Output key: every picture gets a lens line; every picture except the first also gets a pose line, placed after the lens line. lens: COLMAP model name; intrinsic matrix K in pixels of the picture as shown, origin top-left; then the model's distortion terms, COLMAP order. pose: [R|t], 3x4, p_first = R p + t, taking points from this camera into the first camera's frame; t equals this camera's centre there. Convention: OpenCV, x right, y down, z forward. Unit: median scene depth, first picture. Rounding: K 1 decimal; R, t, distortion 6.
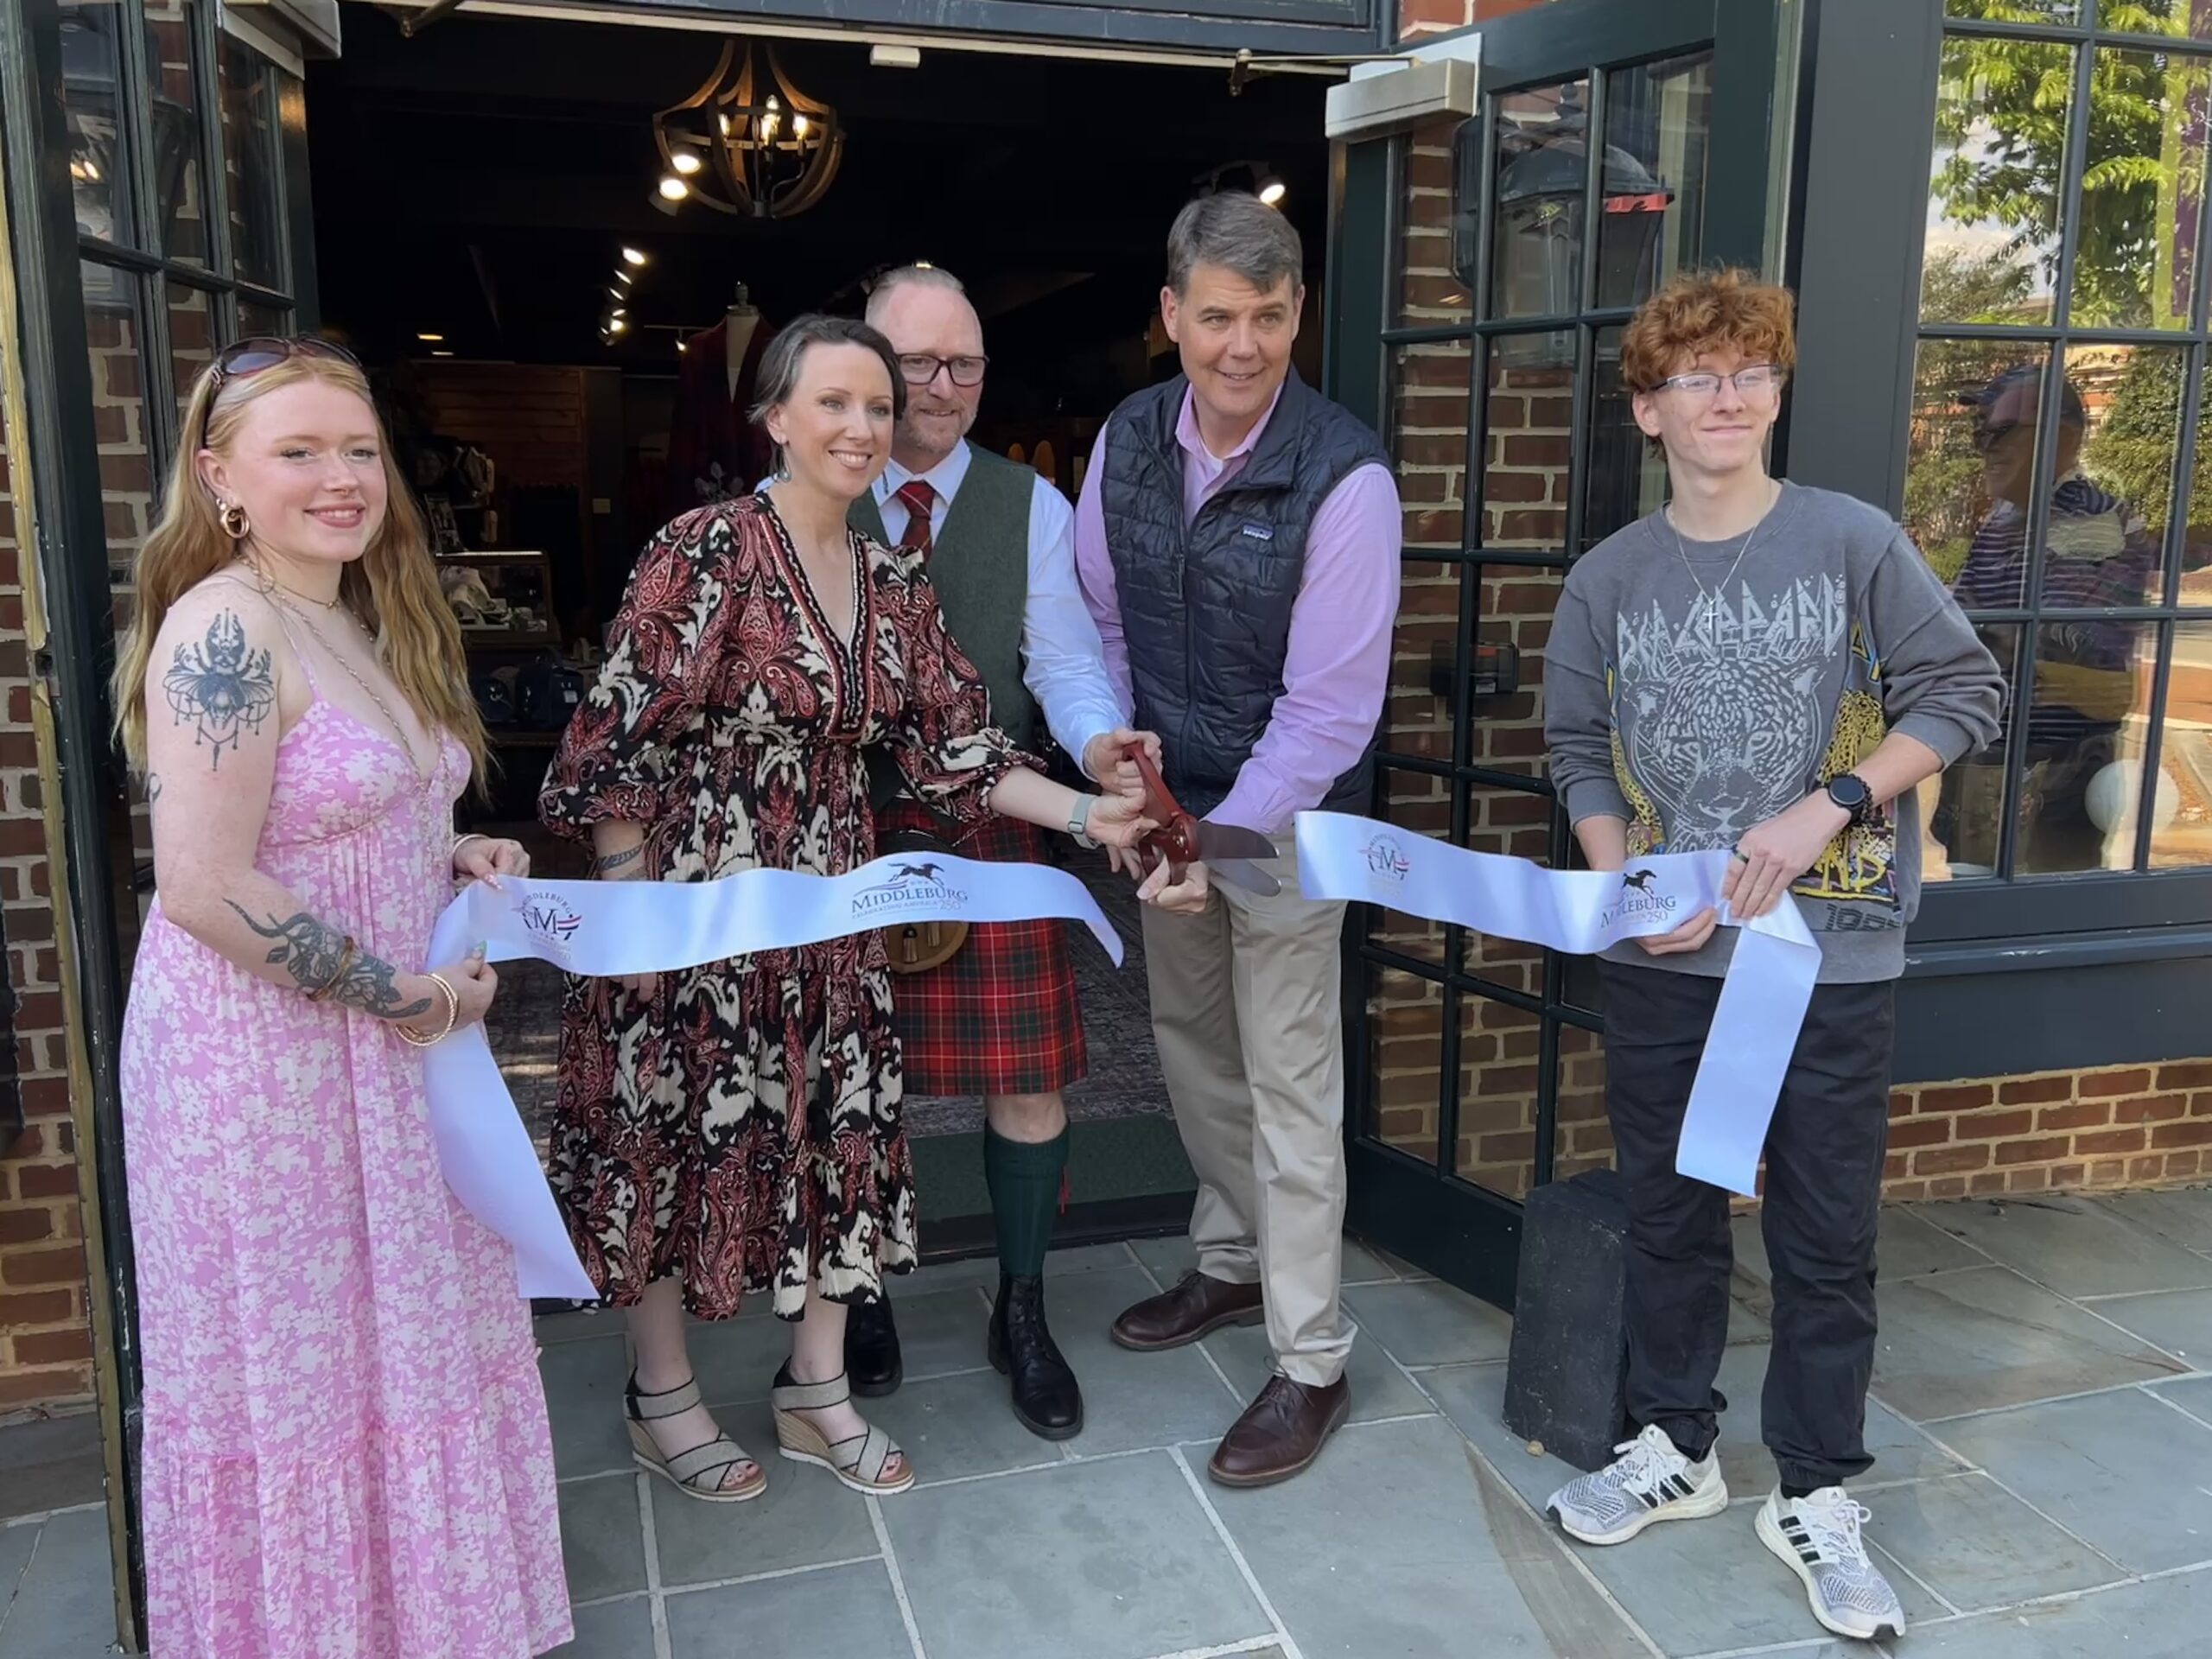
lens RADIAL K [[1646.8, 0, 1102.4], [0, 1646.8, 815.0], [0, 0, 1]] dist [-0.003701, 0.001597]
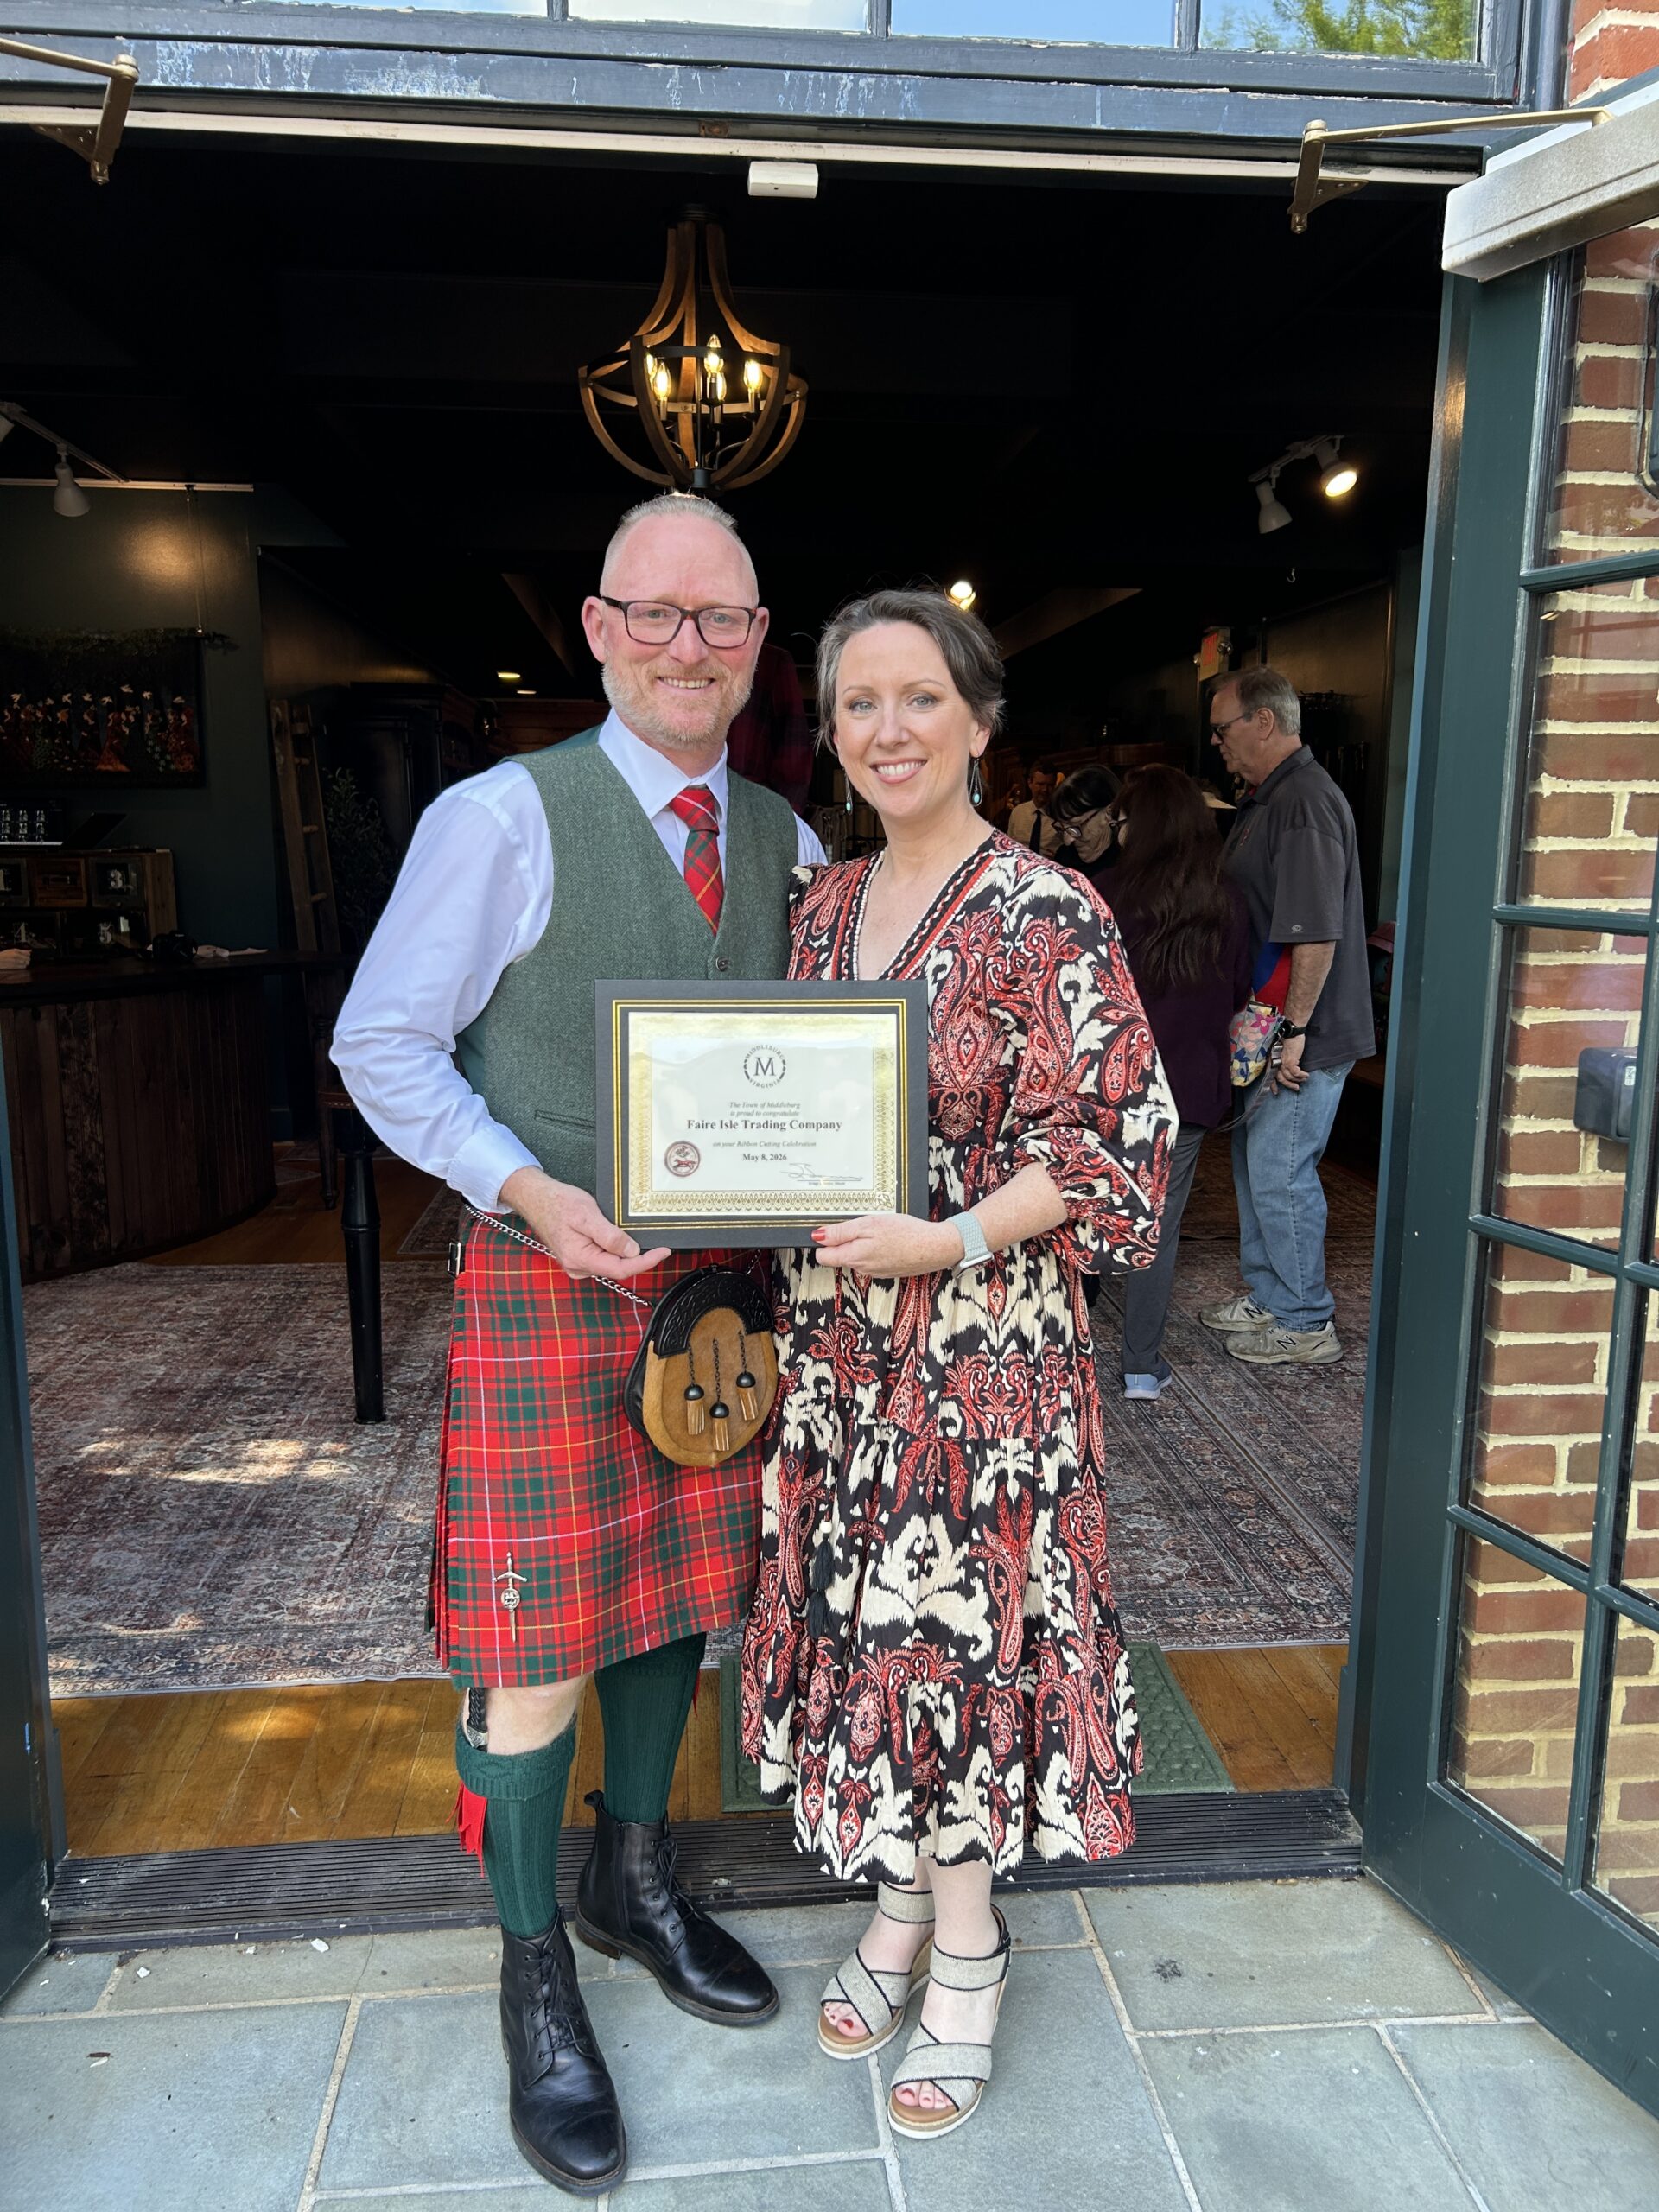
lens RADIAL K [[1646.8, 0, 835.9], [0, 1646.8, 1121.2], [0, 0, 1]] dist [-0.003701, 0.001597]
pose [[0.982936, 0.036861, -0.180218, 0.030914], [-0.039416, 0.999166, -0.010616, -0.063316], [0.179677, 0.017538, 0.983569, 0.328542]]
